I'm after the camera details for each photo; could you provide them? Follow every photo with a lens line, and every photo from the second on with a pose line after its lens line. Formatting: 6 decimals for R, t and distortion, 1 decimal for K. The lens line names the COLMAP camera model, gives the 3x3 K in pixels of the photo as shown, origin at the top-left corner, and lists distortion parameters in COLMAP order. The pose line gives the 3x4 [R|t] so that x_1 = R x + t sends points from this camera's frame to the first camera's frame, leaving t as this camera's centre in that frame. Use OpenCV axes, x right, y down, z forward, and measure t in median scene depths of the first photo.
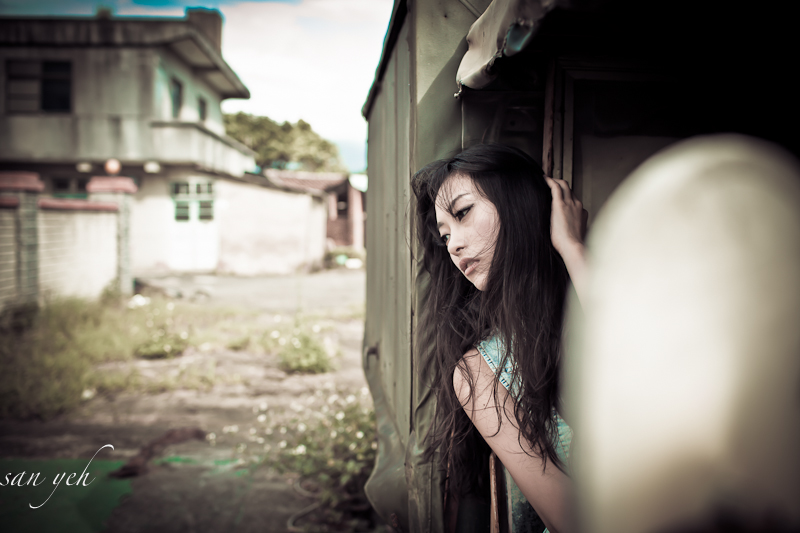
lens RADIAL K [[781.4, 0, 400.0], [0, 781.4, 266.5], [0, 0, 1]] dist [-0.076638, -0.005726]
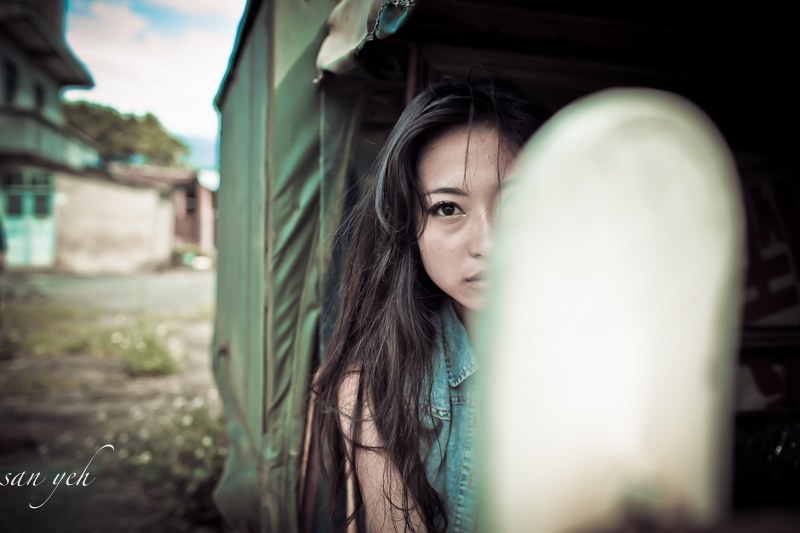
lens RADIAL K [[785.1, 0, 400.0], [0, 785.1, 266.5], [0, 0, 1]] dist [-0.064650, 0.015087]
pose [[0.982159, 0.011168, 0.187722, -0.001893], [-0.010712, 0.999937, -0.003445, 0.004339], [-0.187749, 0.001372, 0.982216, 0.015566]]
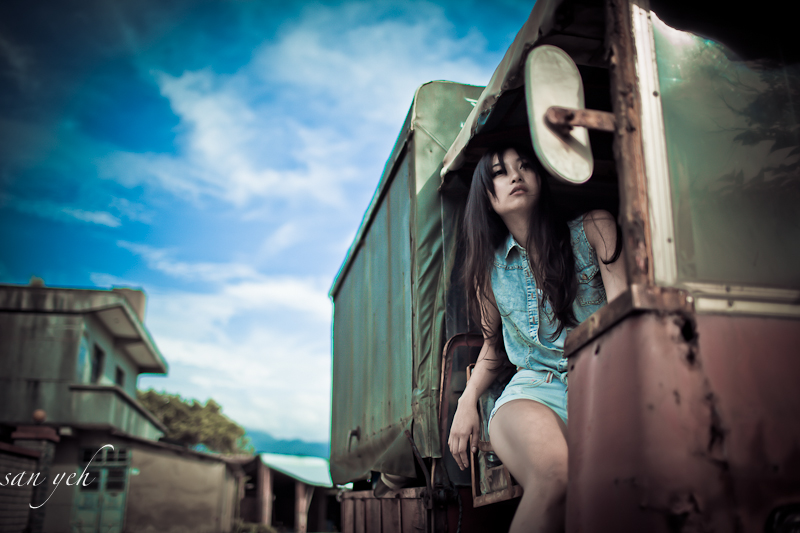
lens RADIAL K [[781.4, 0, 400.0], [0, 781.4, 266.5], [0, 0, 1]] dist [-0.076638, -0.005726]
pose [[0.992690, 0.027284, 0.117567, -0.096732], [0.017557, 0.931104, -0.364331, 0.260862], [-0.119407, 0.363732, 0.923819, -0.258108]]
